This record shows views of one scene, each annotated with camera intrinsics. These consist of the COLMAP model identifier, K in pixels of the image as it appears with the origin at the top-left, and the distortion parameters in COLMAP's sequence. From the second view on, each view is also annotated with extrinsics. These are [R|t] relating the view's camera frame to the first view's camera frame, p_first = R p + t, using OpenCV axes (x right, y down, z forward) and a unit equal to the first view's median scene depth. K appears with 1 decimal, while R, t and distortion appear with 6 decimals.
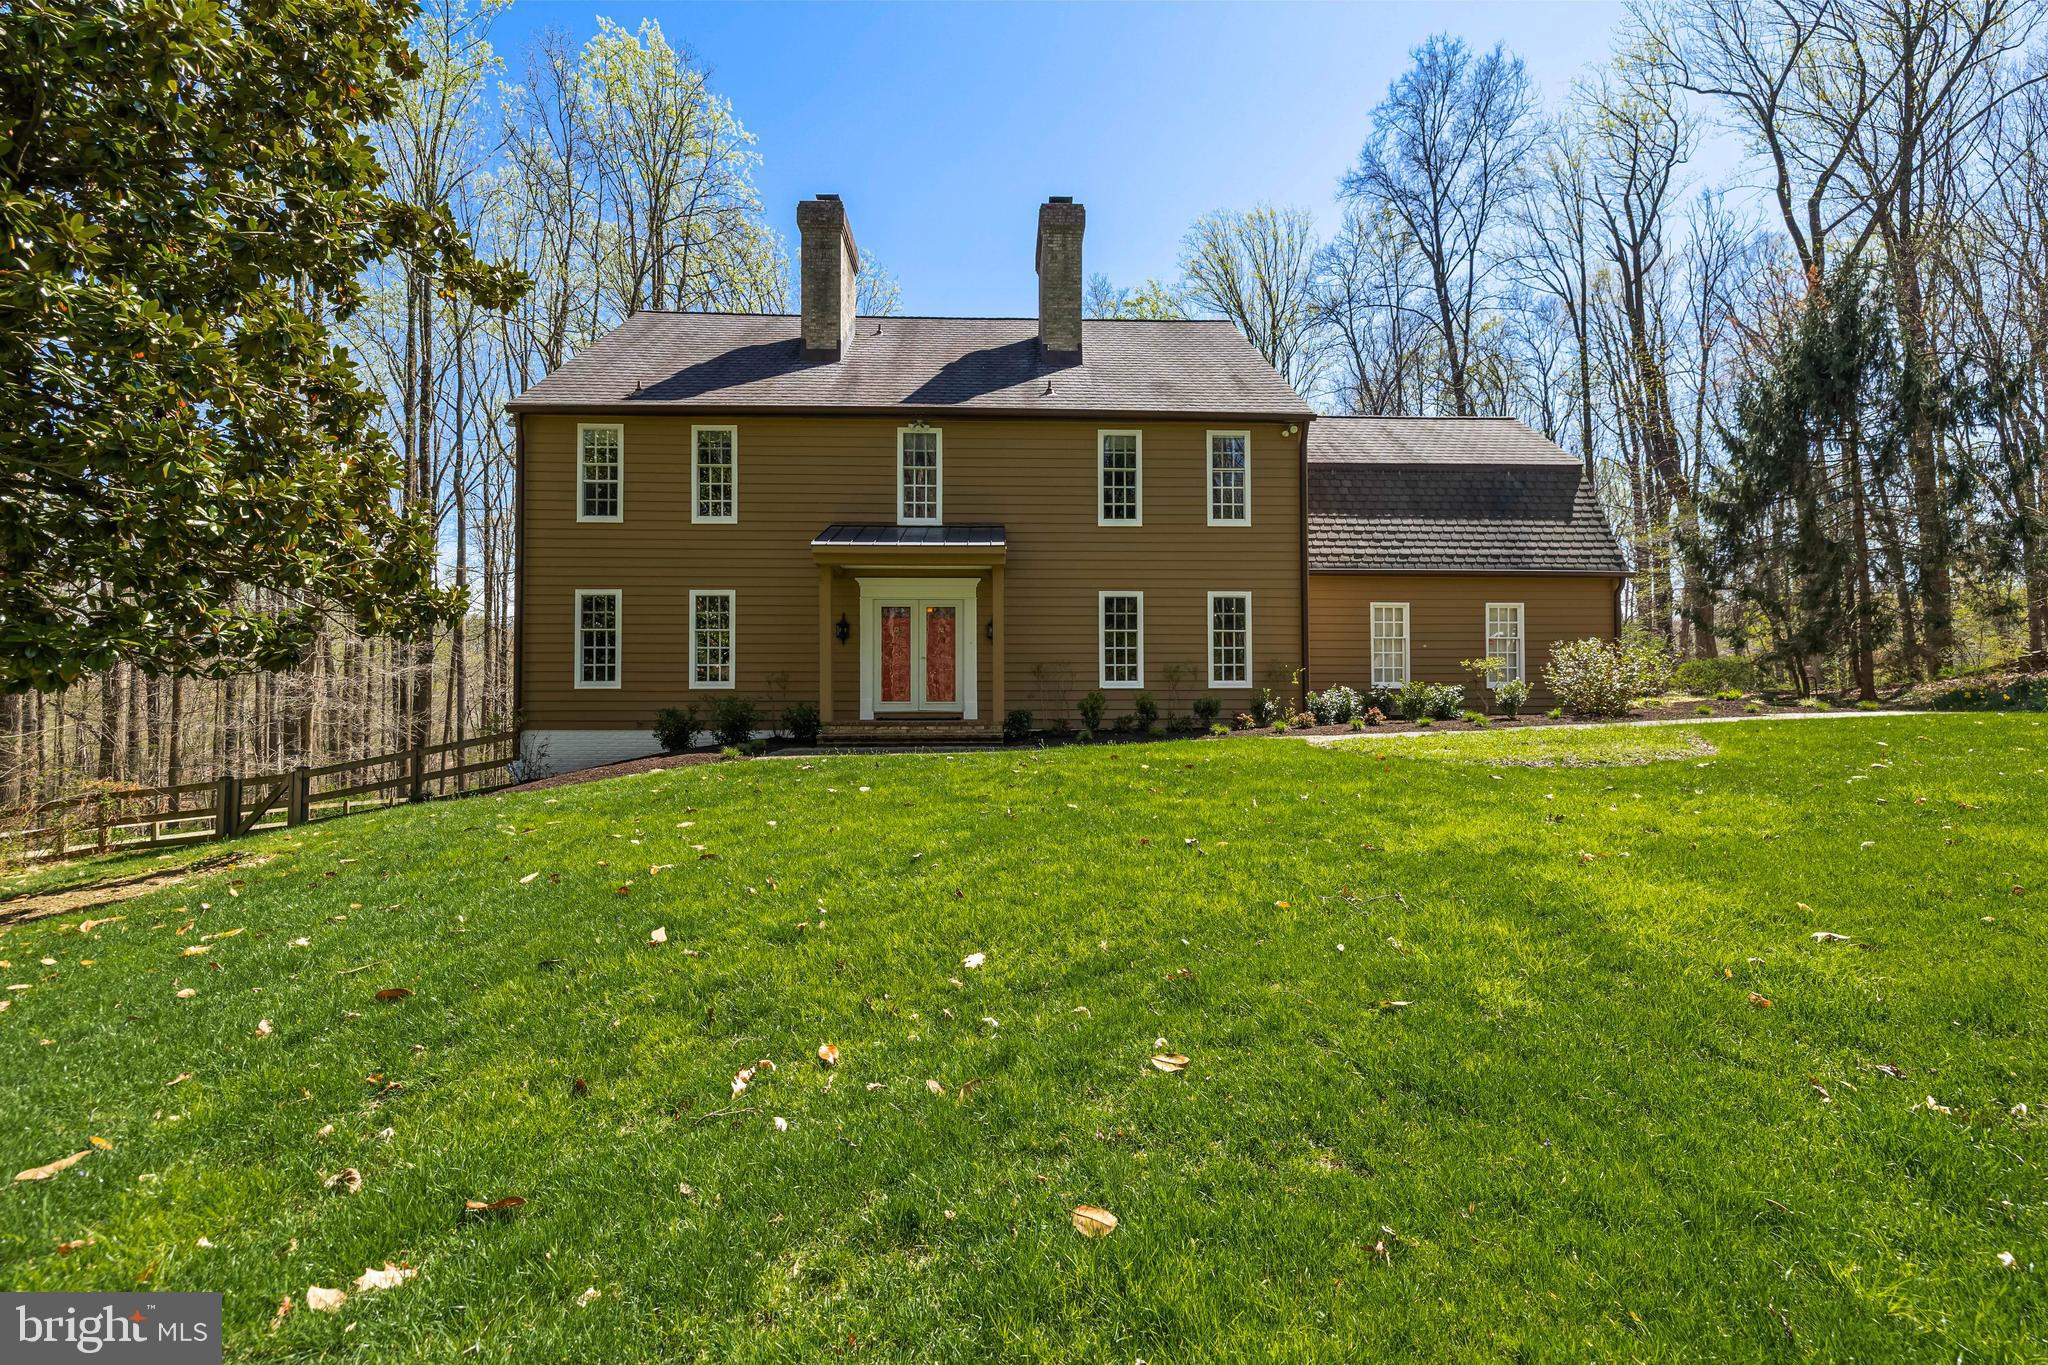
lens RADIAL K [[876.4, 0, 1024.5], [0, 876.4, 687.7], [0, 0, 1]] dist [-0.001229, -0.001607]
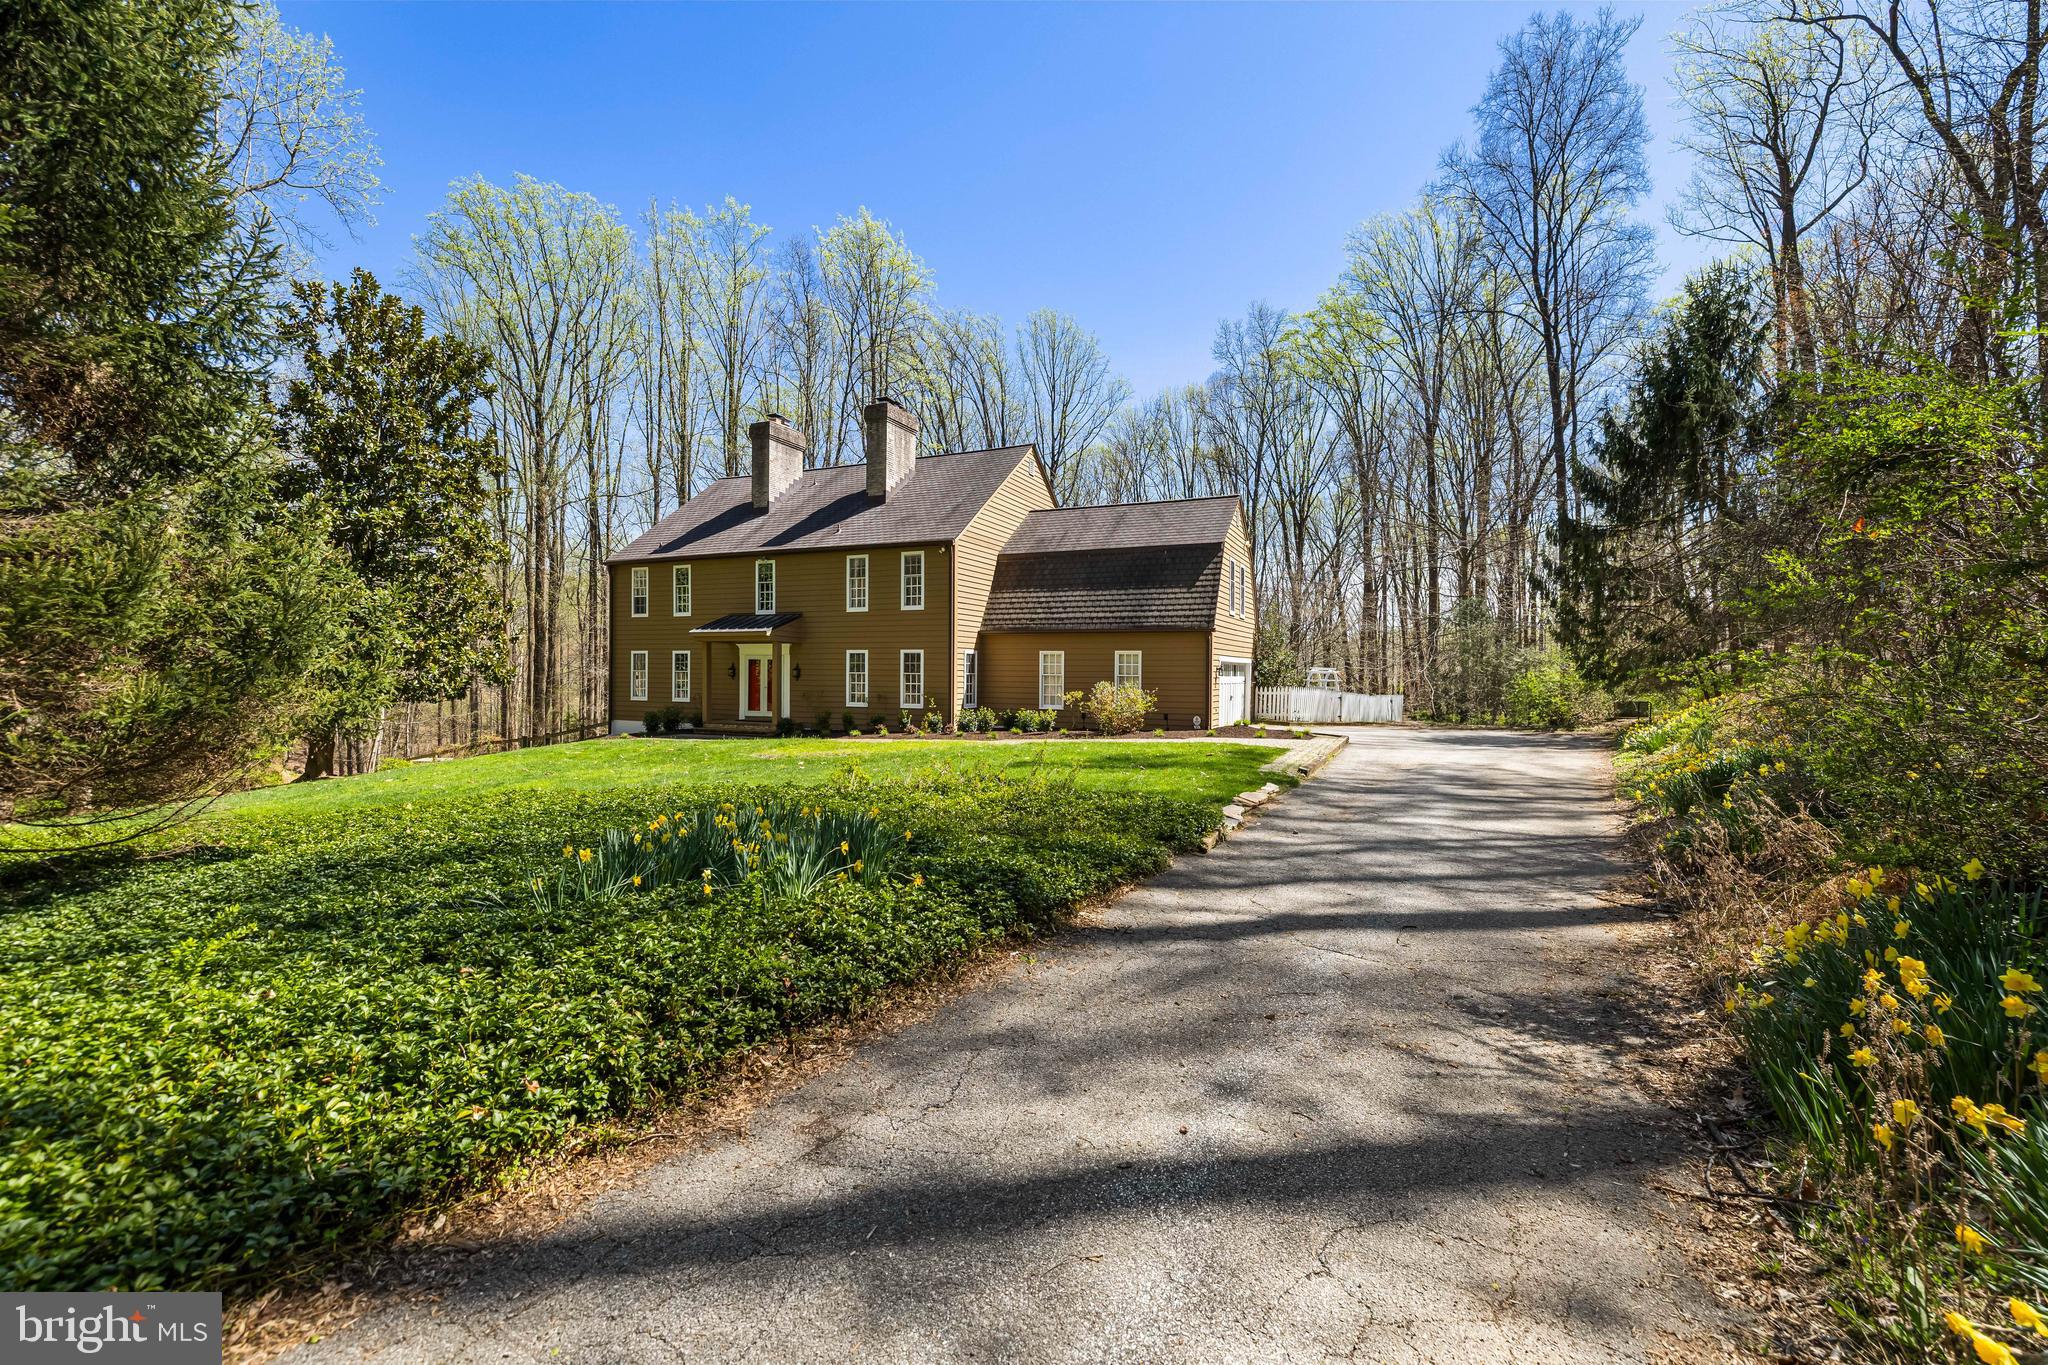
lens RADIAL K [[876.4, 0, 1023.9], [0, 876.4, 675.3], [0, 0, 1]] dist [-0.001229, -0.001607]
pose [[0.896537, 0.007902, -0.442897, 1.173036], [-0.000914, 0.999872, 0.015989, -0.087739], [0.442967, -0.013929, 0.896430, -0.402238]]
